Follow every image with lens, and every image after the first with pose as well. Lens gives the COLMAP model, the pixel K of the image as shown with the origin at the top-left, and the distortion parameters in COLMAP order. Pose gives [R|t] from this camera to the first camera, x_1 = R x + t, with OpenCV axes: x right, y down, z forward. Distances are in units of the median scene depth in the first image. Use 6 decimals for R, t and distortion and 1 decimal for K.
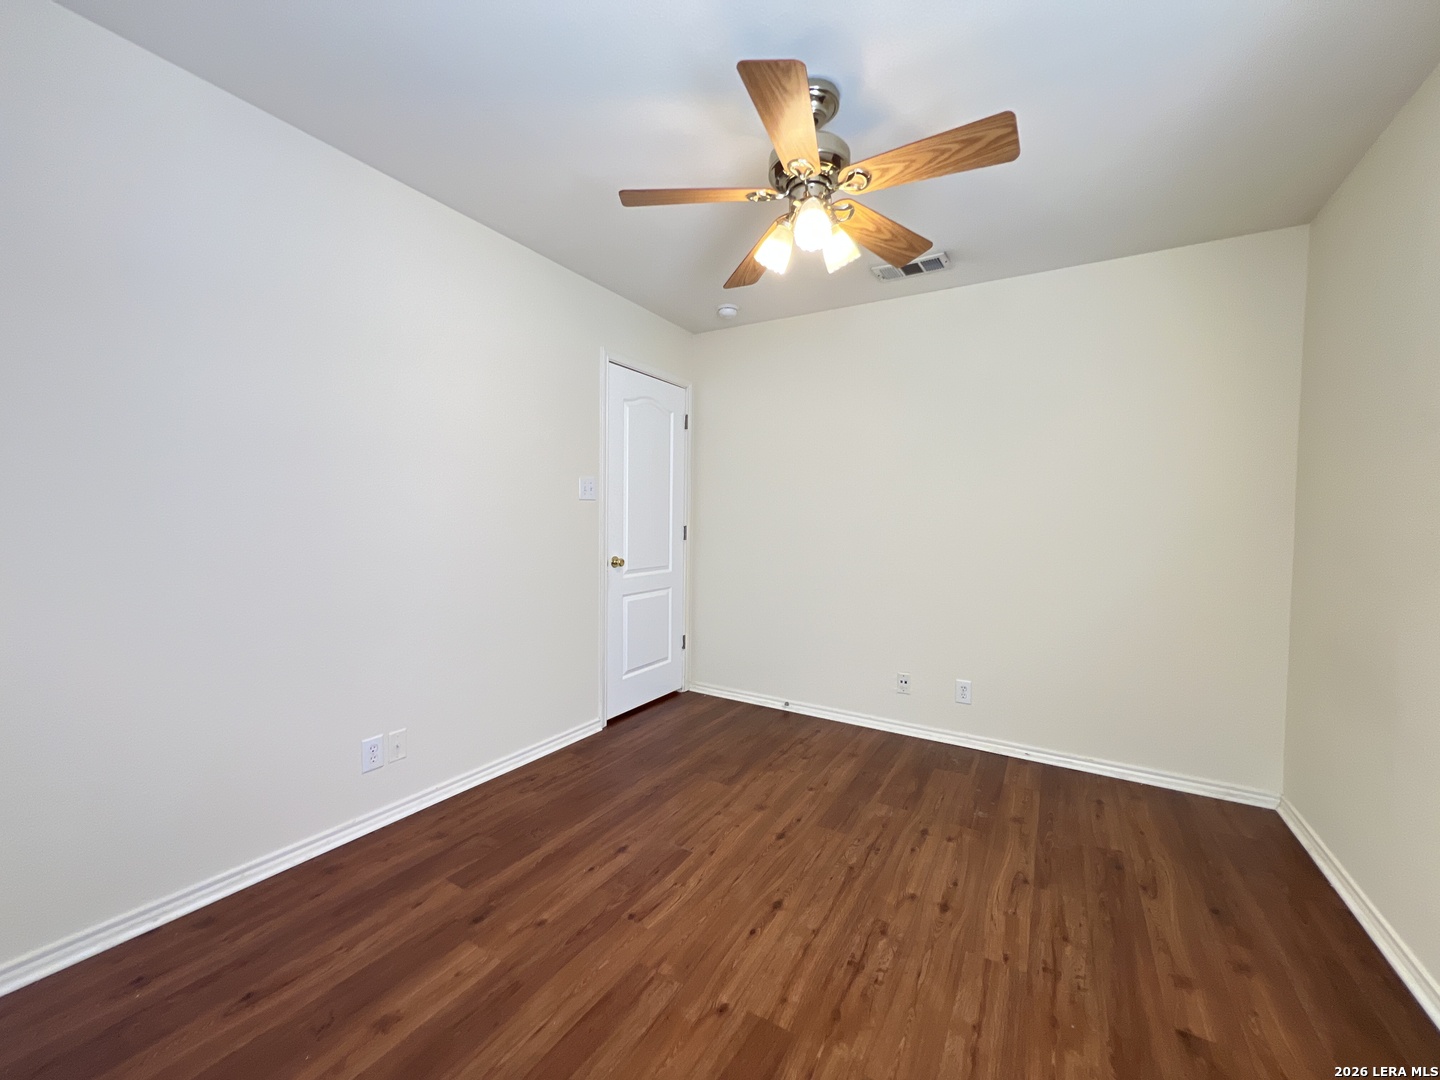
lens RADIAL K [[580.5, 0, 718.0], [0, 580.5, 538.7], [0, 0, 1]] dist [-0.000949, 0.000689]
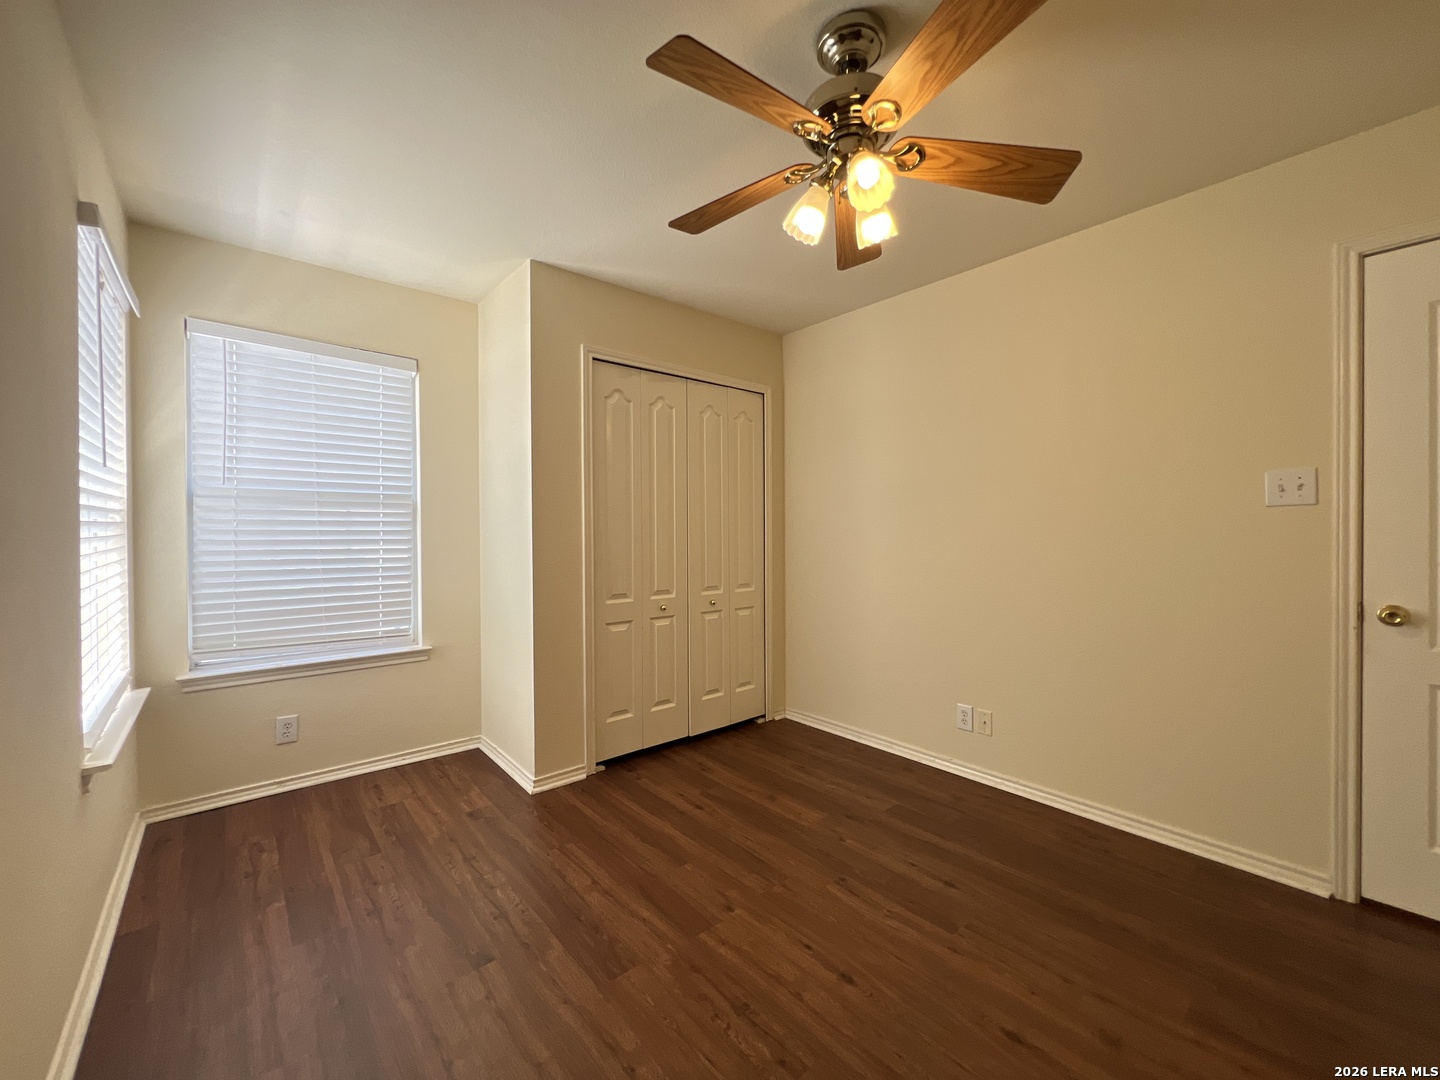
lens RADIAL K [[580.5, 0, 718.0], [0, 580.5, 538.7], [0, 0, 1]] dist [-0.000949, 0.000689]
pose [[-0.325498, -0.000582, -0.945542, 1.097439], [-0.031165, 0.999463, 0.010113, -0.034010], [0.945029, 0.032760, -0.325342, 1.197838]]
